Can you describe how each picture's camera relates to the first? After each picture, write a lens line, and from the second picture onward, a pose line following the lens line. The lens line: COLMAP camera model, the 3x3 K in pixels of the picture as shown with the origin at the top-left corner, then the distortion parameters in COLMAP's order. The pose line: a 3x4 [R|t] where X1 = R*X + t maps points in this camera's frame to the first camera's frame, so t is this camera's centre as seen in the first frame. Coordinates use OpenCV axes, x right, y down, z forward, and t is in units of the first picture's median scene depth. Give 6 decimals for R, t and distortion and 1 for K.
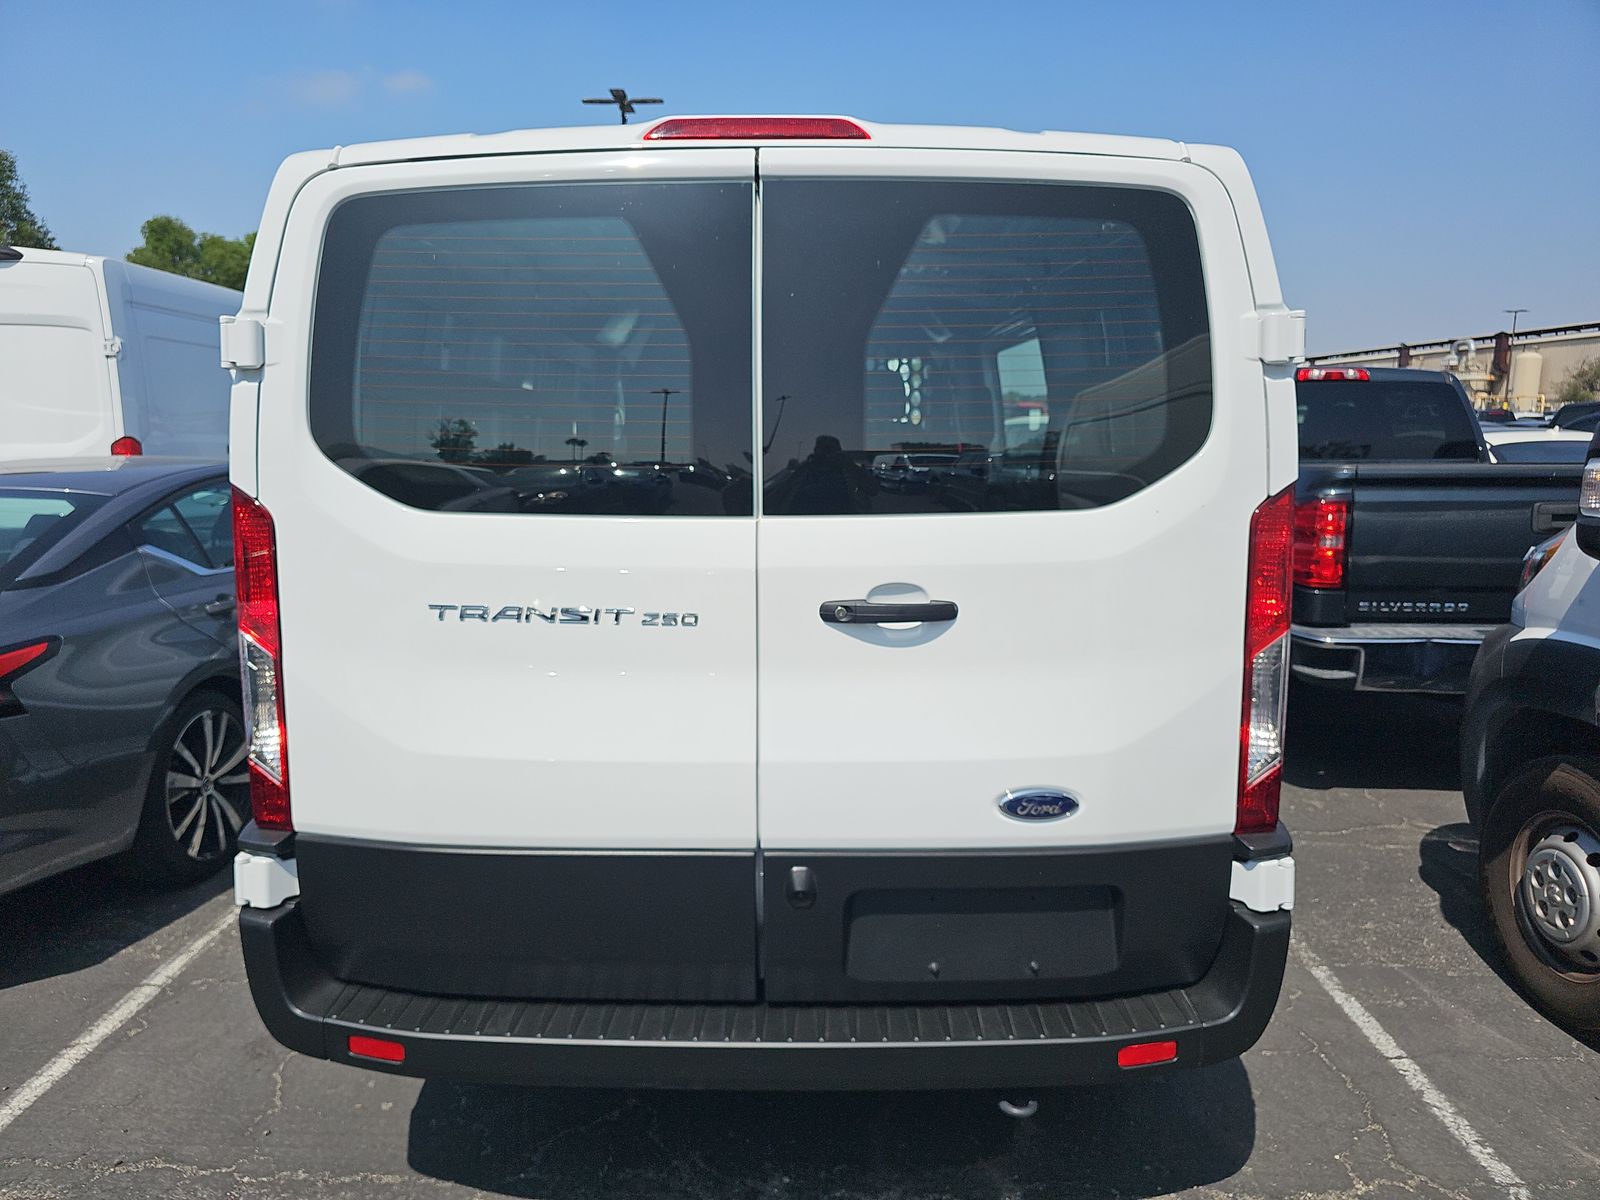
lens RADIAL K [[1063.4, 0, 796.7], [0, 1063.4, 592.4], [0, 0, 1]] dist [0.001986, -0.002529]
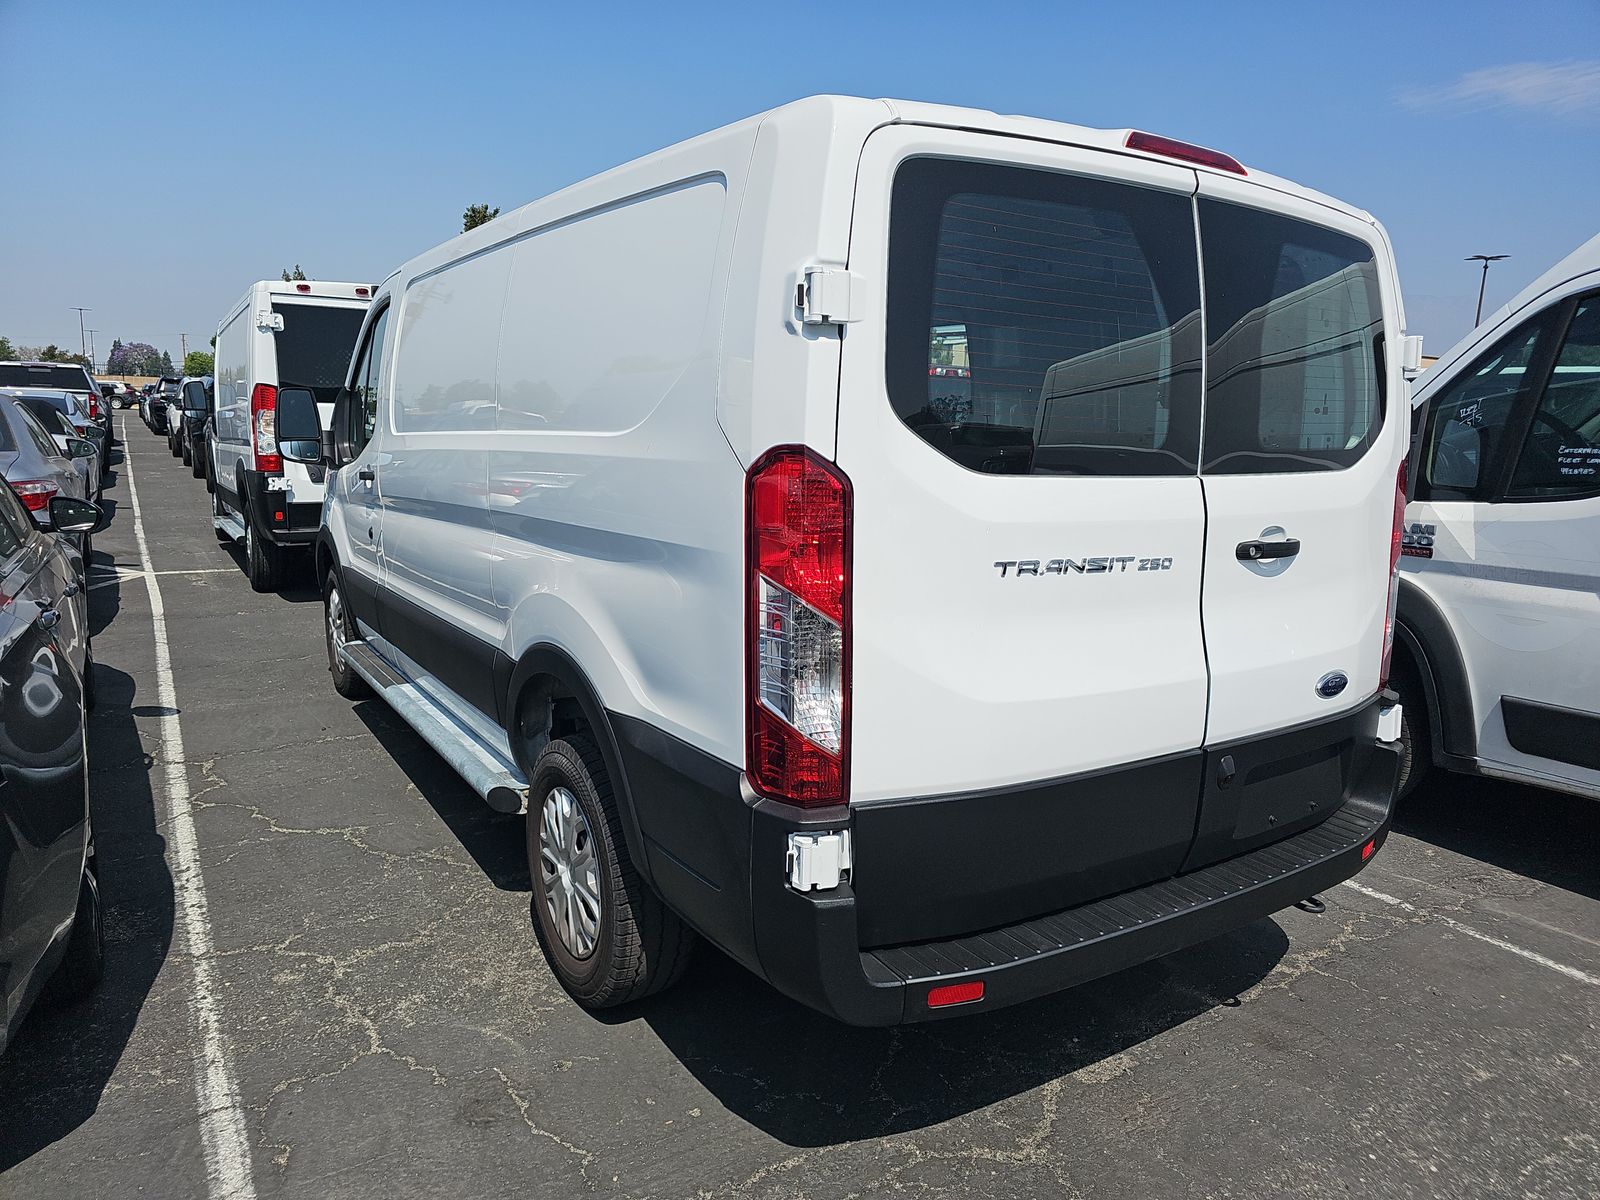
lens RADIAL K [[1058.9, 0, 800.0], [0, 1058.9, 600.0], [0, 0, 1]] dist [0.023139, -0.003035]
pose [[0.834077, -0.068939, 0.547323, -1.087318], [0.052795, 0.997582, 0.045197, -0.009008], [-0.549115, -0.008802, 0.835700, 0.227085]]
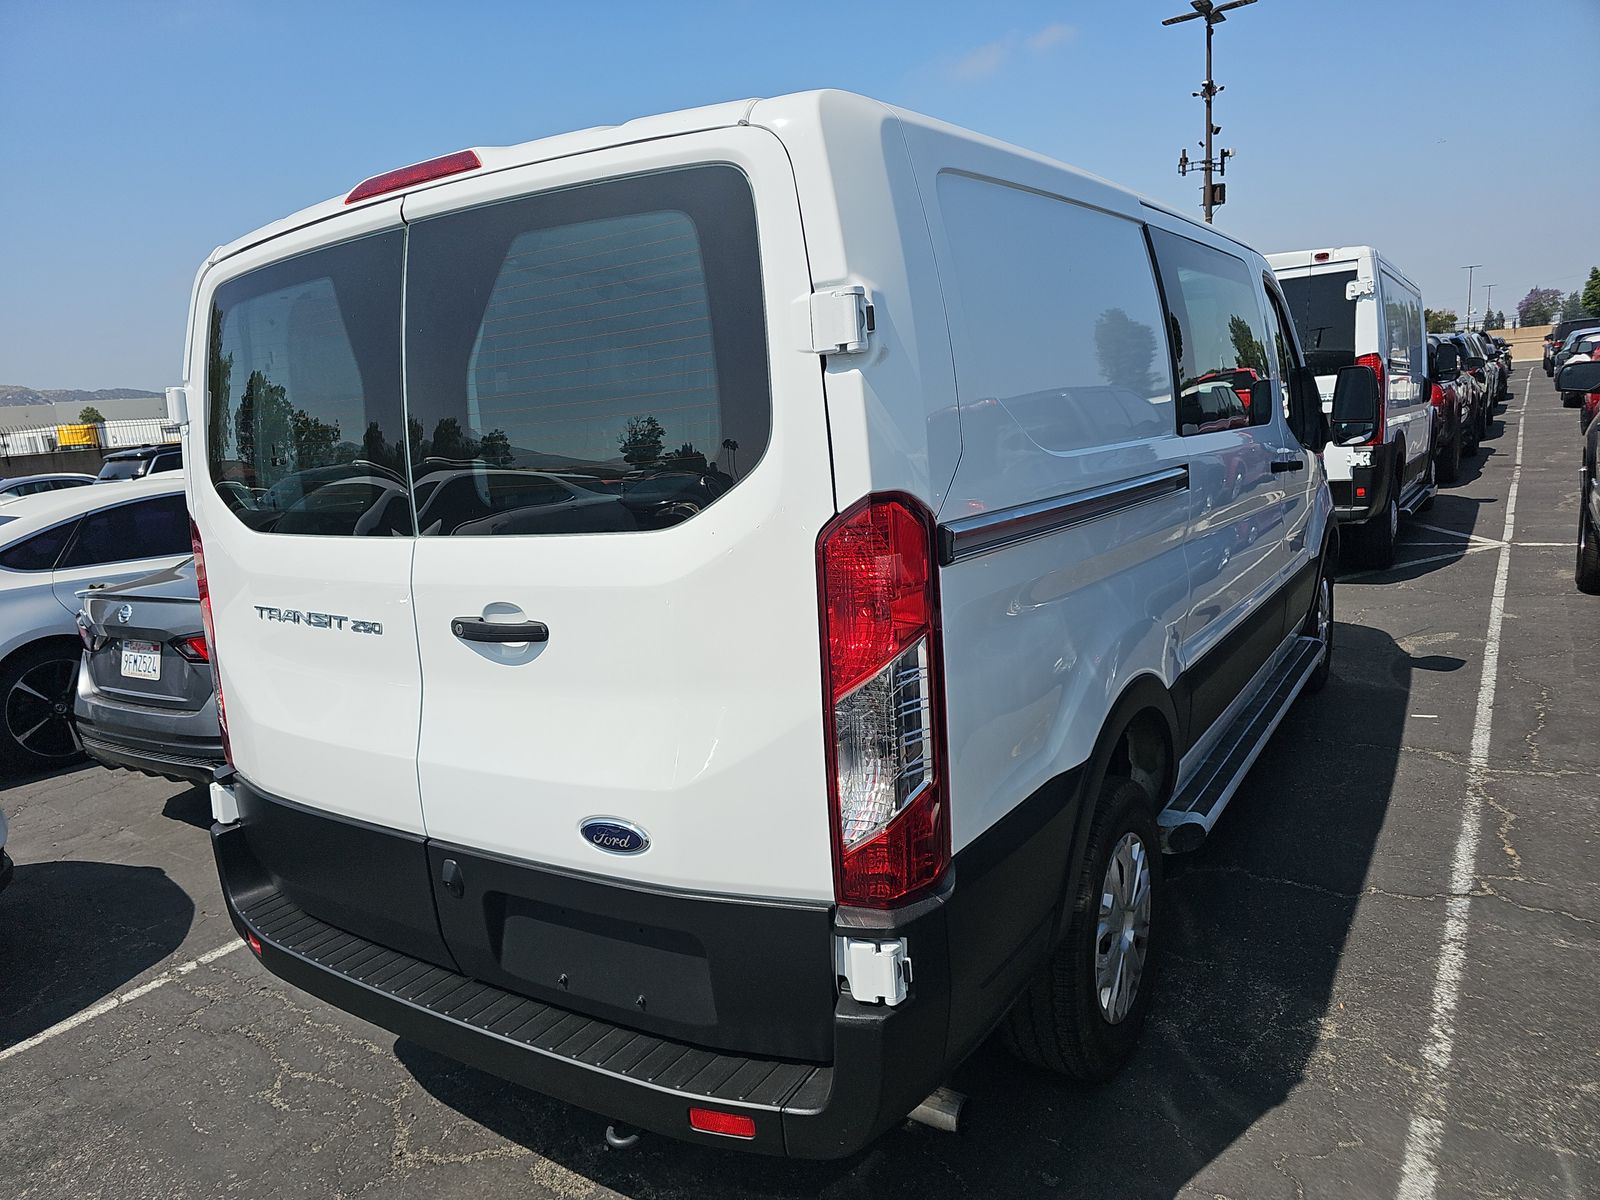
lens RADIAL K [[1058.9, 0, 800.0], [0, 1058.9, 600.0], [0, 0, 1]] dist [0.023139, -0.003035]
pose [[0.842166, 0.034614, -0.538106, 0.881490], [-0.006469, 0.998514, 0.054105, -0.068178], [0.539179, -0.042085, 0.841139, 0.285207]]
